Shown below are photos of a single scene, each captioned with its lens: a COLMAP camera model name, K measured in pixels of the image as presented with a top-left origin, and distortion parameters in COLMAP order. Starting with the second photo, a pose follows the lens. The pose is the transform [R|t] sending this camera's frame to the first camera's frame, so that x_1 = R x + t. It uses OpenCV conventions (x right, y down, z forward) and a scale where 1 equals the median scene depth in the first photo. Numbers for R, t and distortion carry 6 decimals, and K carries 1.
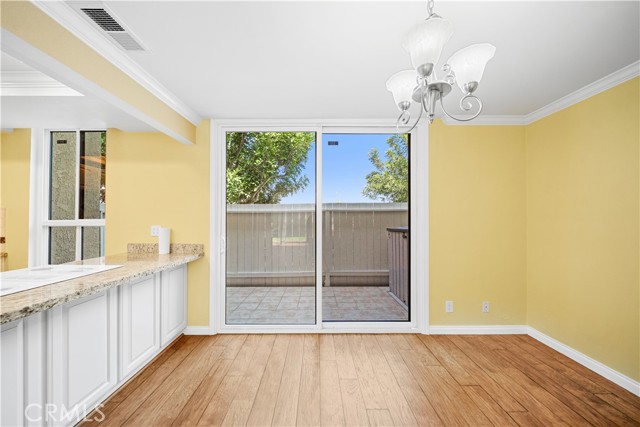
lens RADIAL K [[220.0, 0, 317.7], [0, 220.0, 216.5], [0, 0, 1]] dist [-0.007076, -0.000124]
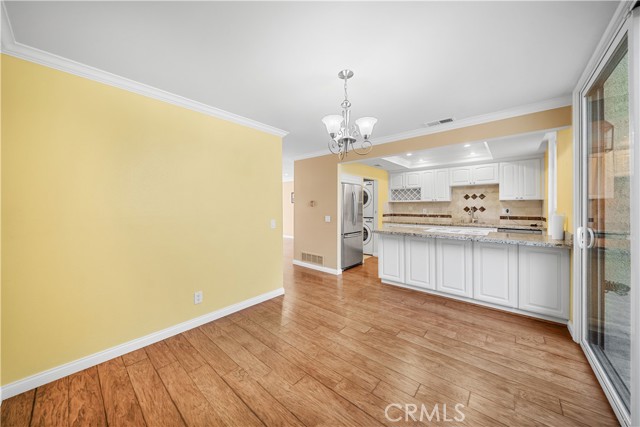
lens RADIAL K [[219.7, 0, 317.2], [0, 219.7, 210.4], [0, 0, 1]] dist [-0.001158, -0.000114]
pose [[-0.664315, 0.013643, -0.747328, 0.791813], [0.011419, 0.999902, 0.008103, 0.008149], [0.747366, -0.003151, -0.664406, 0.781809]]
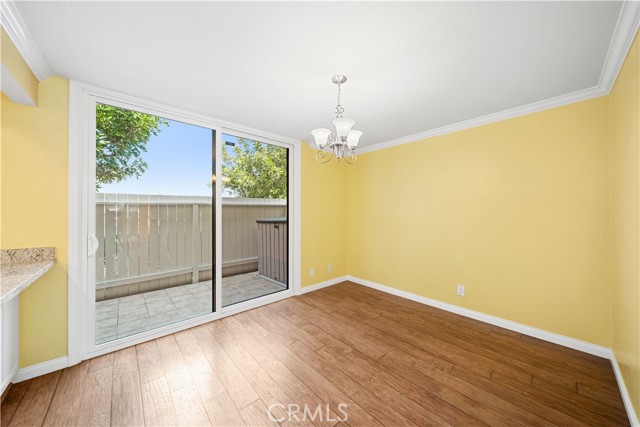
lens RADIAL K [[219.7, 0, 317.2], [0, 219.7, 210.4], [0, 0, 1]] dist [-0.001158, -0.000114]
pose [[0.747821, 0.006693, 0.663867, -0.342288], [-0.007195, 0.999972, -0.001978, -0.000172], [-0.663861, -0.003297, 0.747848, -0.117841]]
